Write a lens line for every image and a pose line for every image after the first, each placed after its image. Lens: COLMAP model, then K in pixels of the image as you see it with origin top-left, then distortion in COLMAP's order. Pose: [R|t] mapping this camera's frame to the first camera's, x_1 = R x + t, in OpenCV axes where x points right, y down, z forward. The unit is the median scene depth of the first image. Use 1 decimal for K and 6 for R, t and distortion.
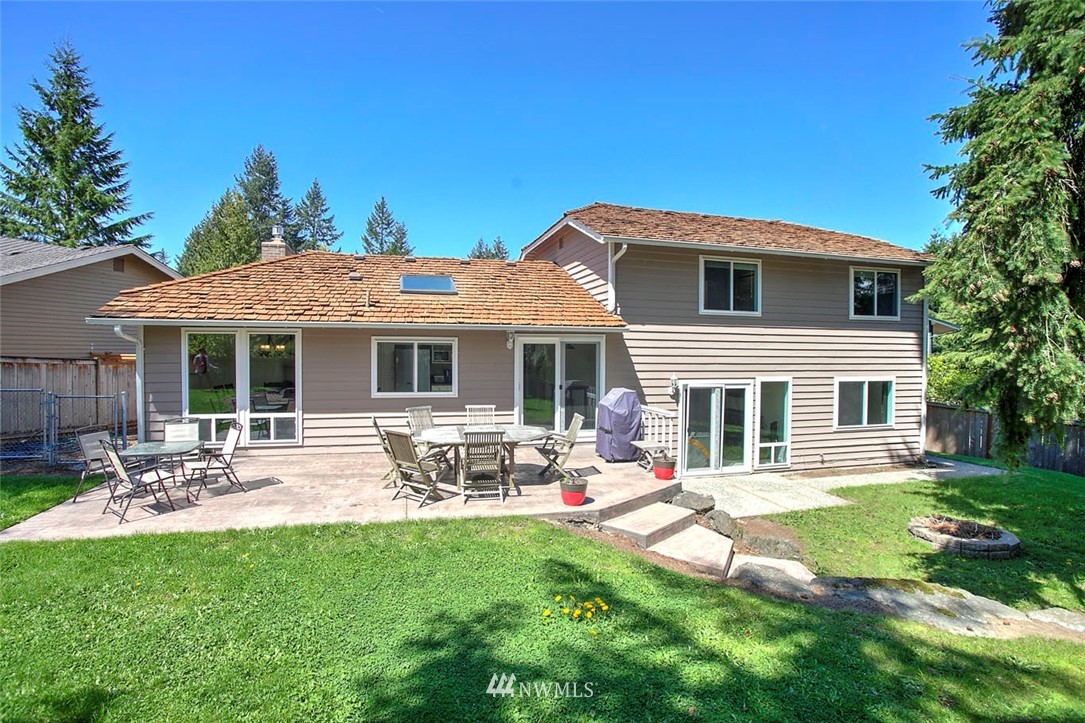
lens RADIAL K [[534.8, 0, 543.2], [0, 534.8, 351.4], [0, 0, 1]] dist [-0.029857, 0.001170]
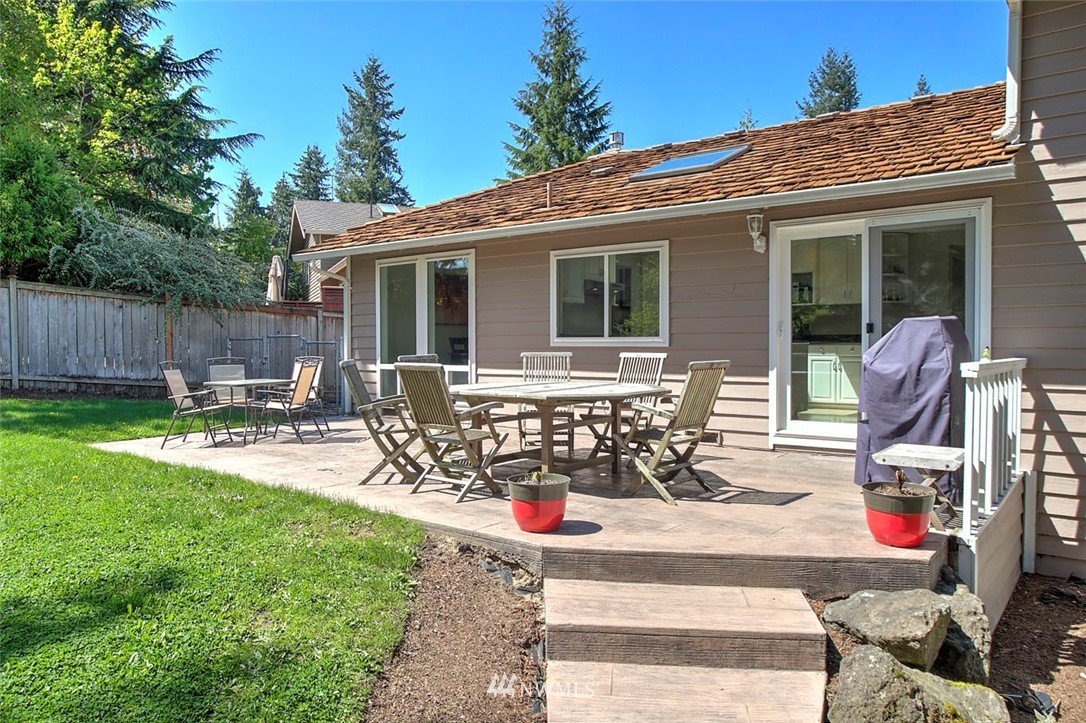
lens RADIAL K [[769.4, 0, 543.0], [0, 769.4, 361.5], [0, 0, 1]] dist [0.001438, 0.000375]
pose [[0.597132, 0.005757, -0.802122, 0.394577], [0.006195, 0.999911, 0.011788, 0.086268], [0.802119, -0.012008, 0.597043, 0.396576]]
